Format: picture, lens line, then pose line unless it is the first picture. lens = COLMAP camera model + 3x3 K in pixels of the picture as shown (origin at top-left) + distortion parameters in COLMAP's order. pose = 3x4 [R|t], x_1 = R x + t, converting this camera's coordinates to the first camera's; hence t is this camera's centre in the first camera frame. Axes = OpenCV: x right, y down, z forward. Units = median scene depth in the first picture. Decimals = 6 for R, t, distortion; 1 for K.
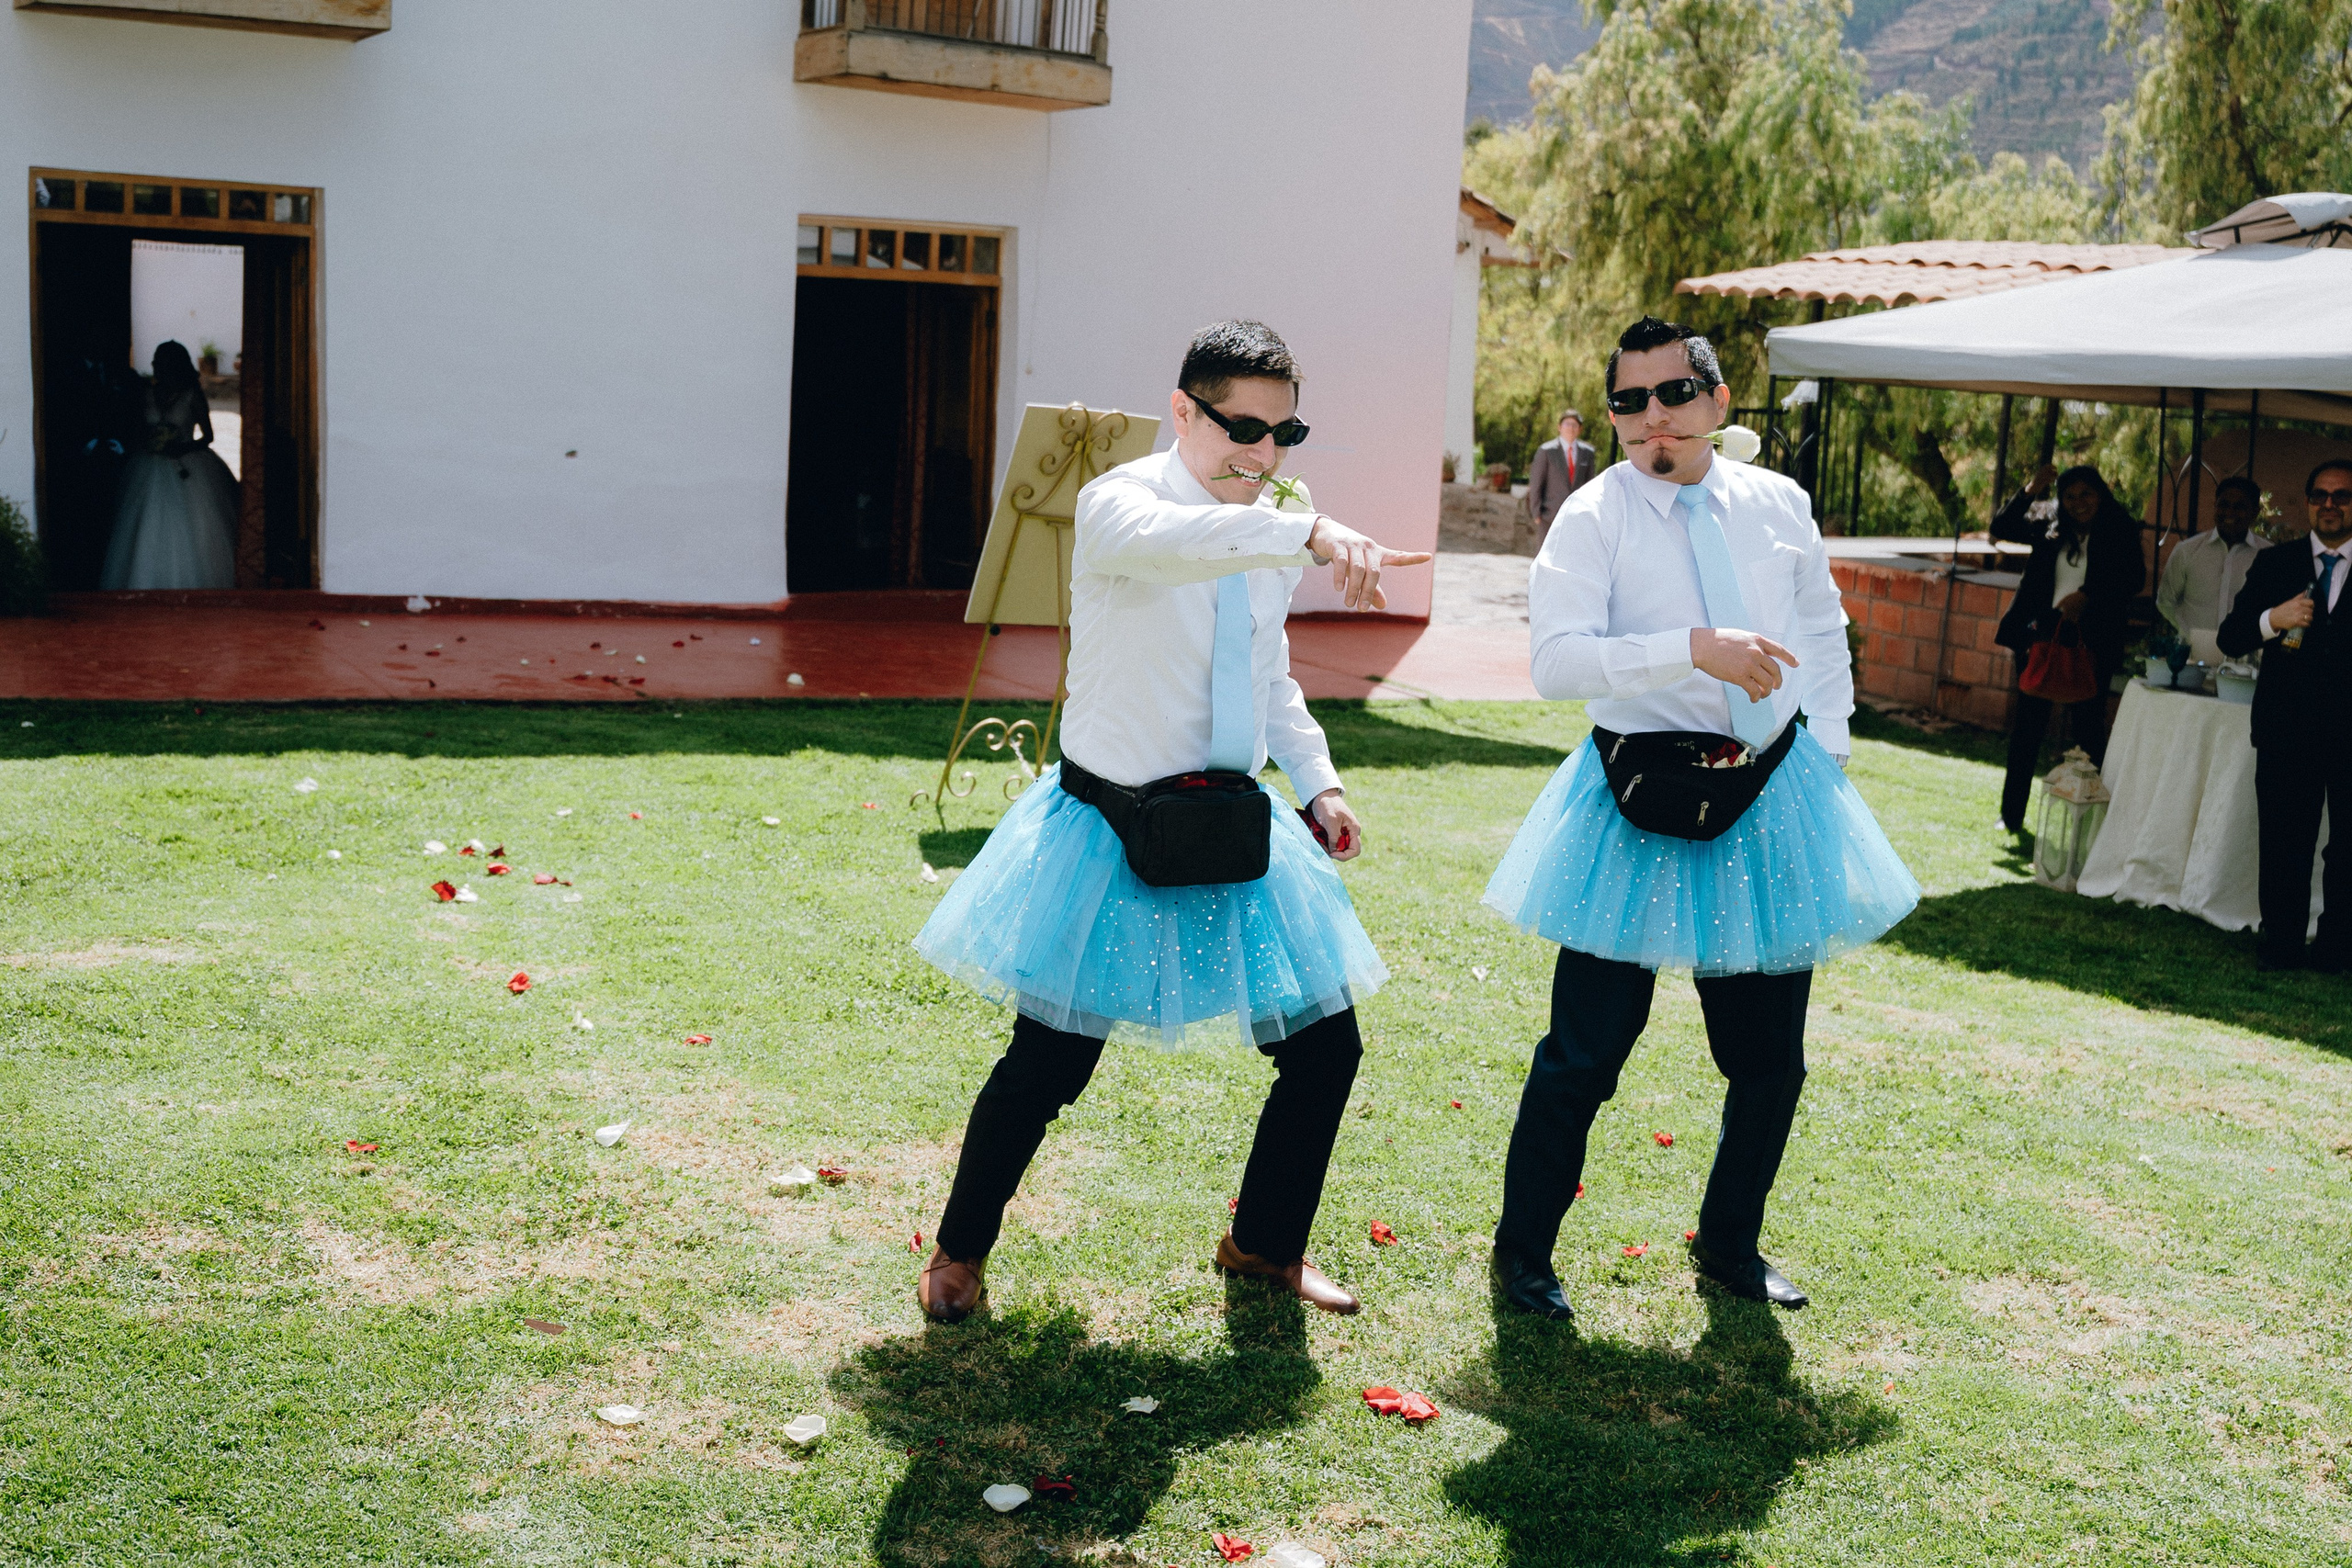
lens RADIAL K [[2442.3, 0, 1160.3], [0, 2442.3, 774.7], [0, 0, 1]] dist [-0.081946, 0.000000]
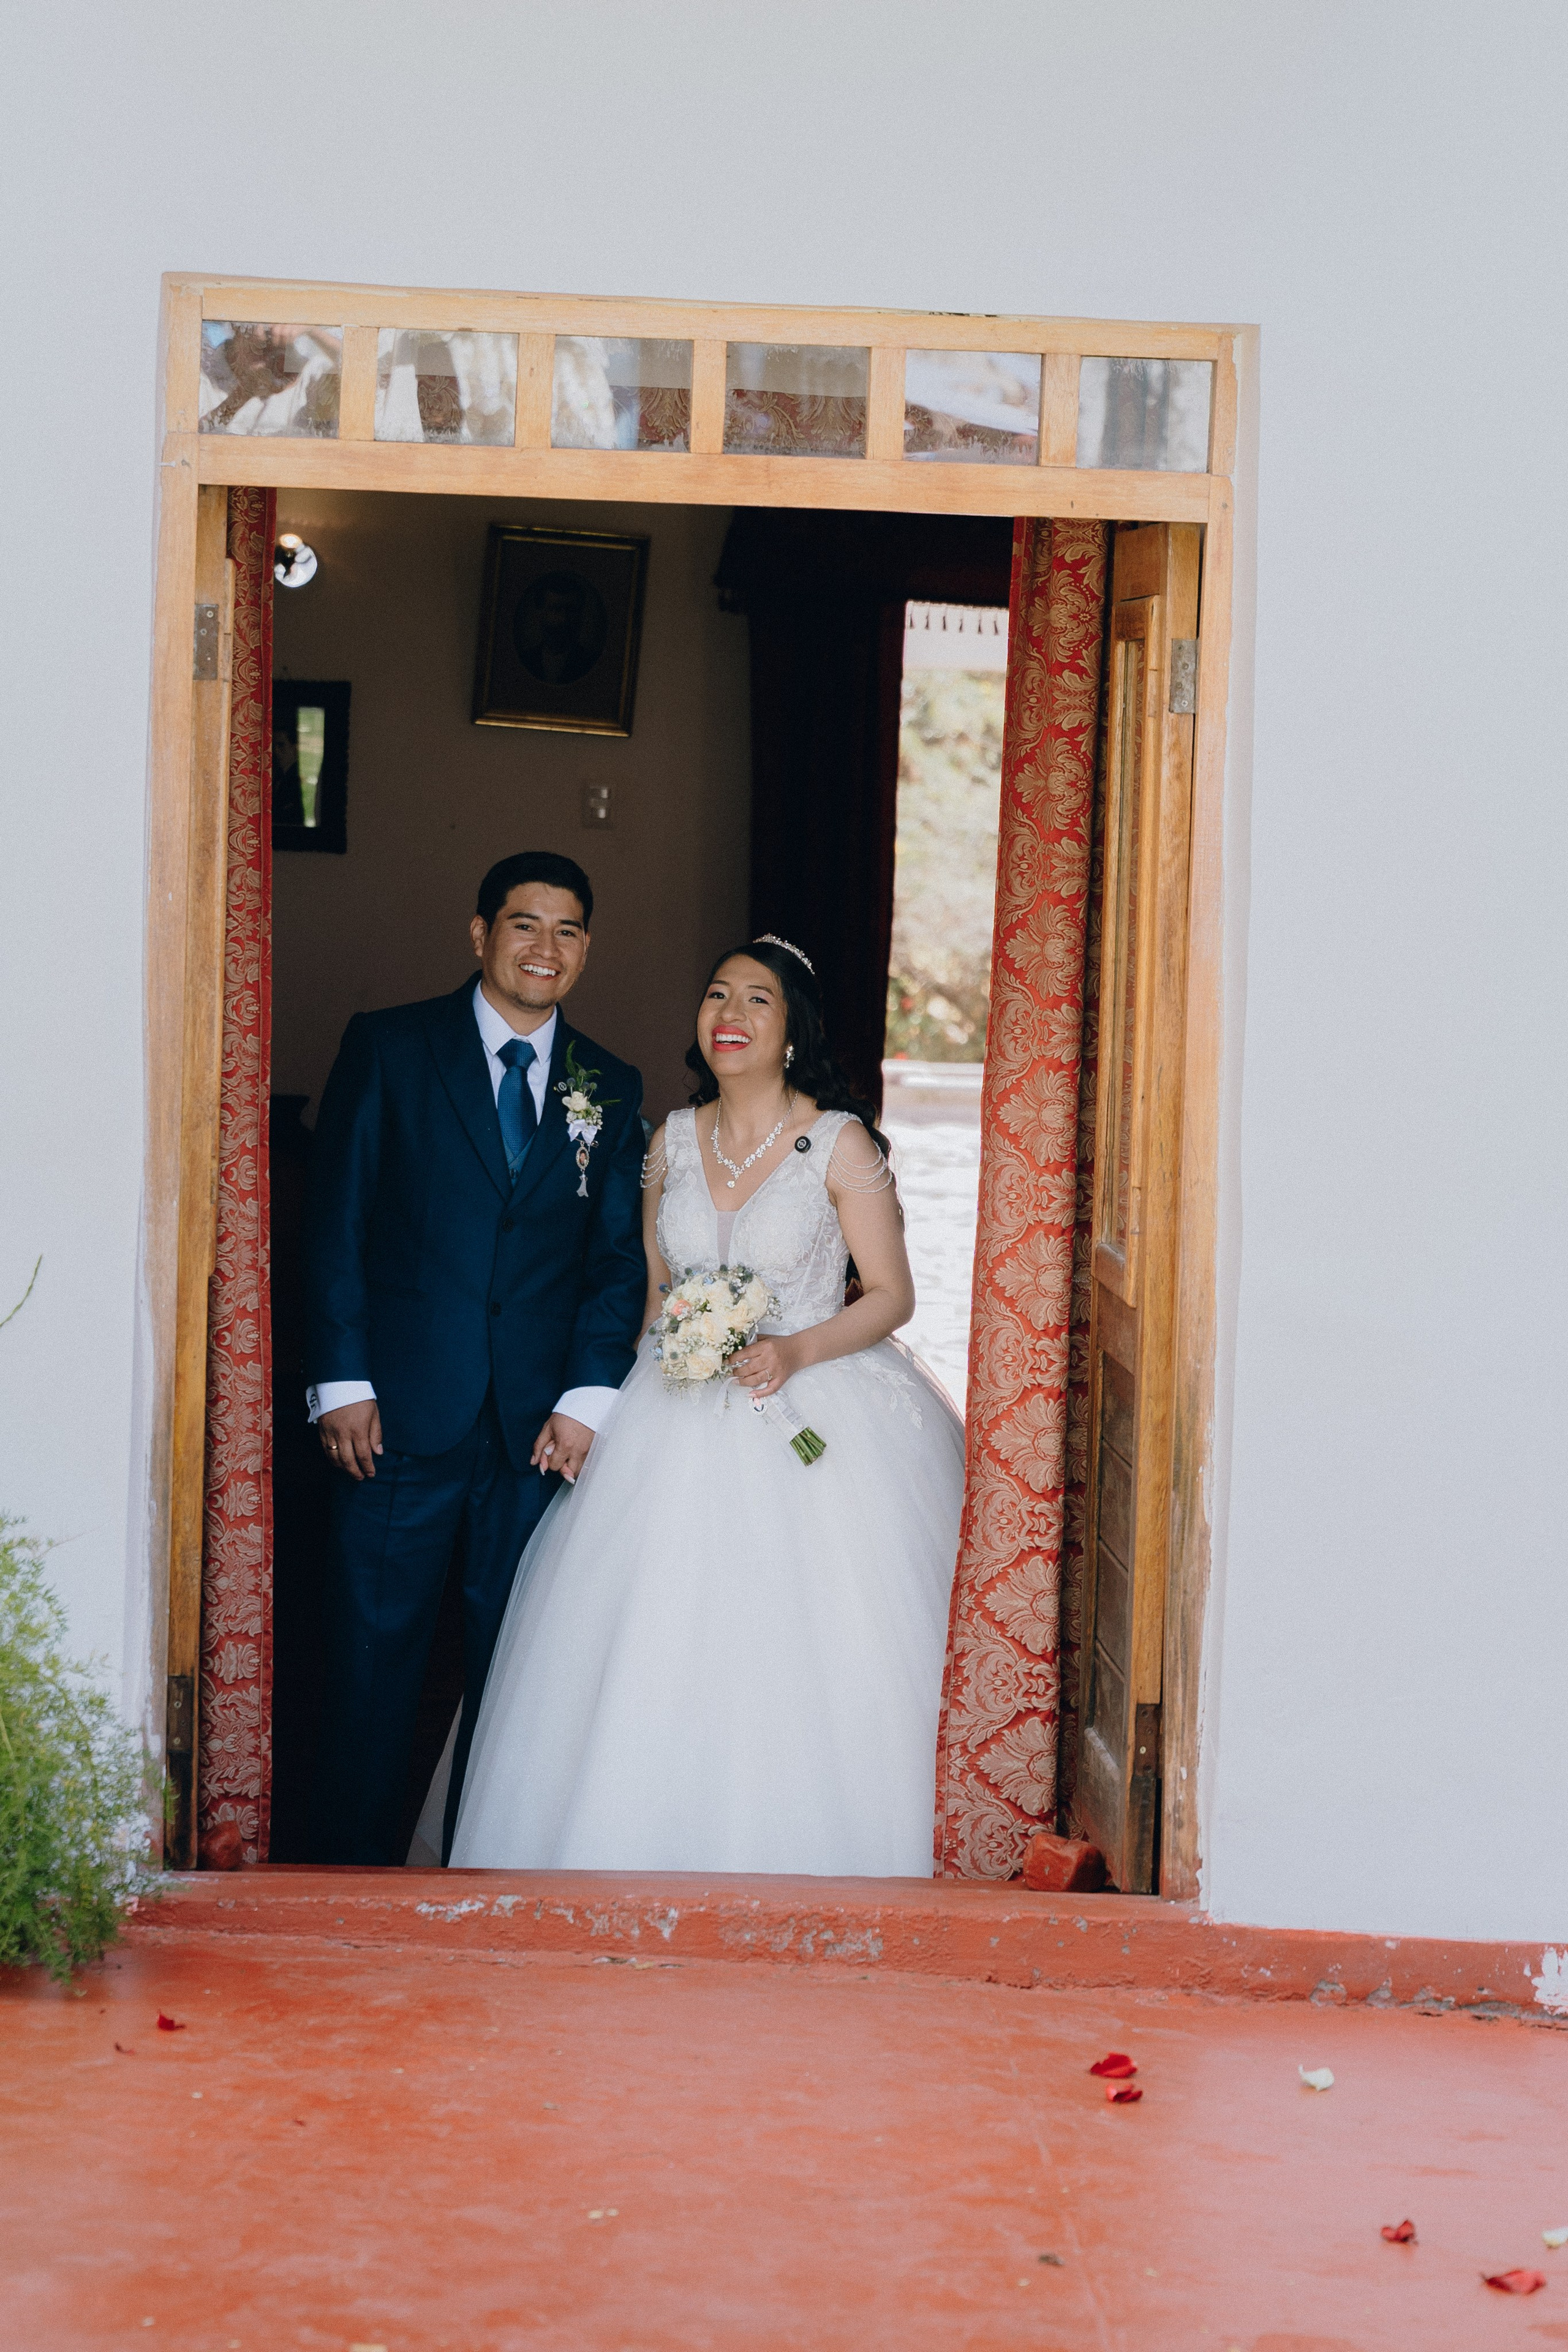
lens RADIAL K [[6610.2, 0, 781.1], [0, 6610.2, 1169.1], [0, 0, 1]] dist [-0.094435, 0.000000]
pose [[0.886099, 0.001630, -0.463494, -0.065048], [-0.067869, 0.989672, -0.126270, -0.060359], [0.458501, 0.143345, 0.877057, 0.353702]]
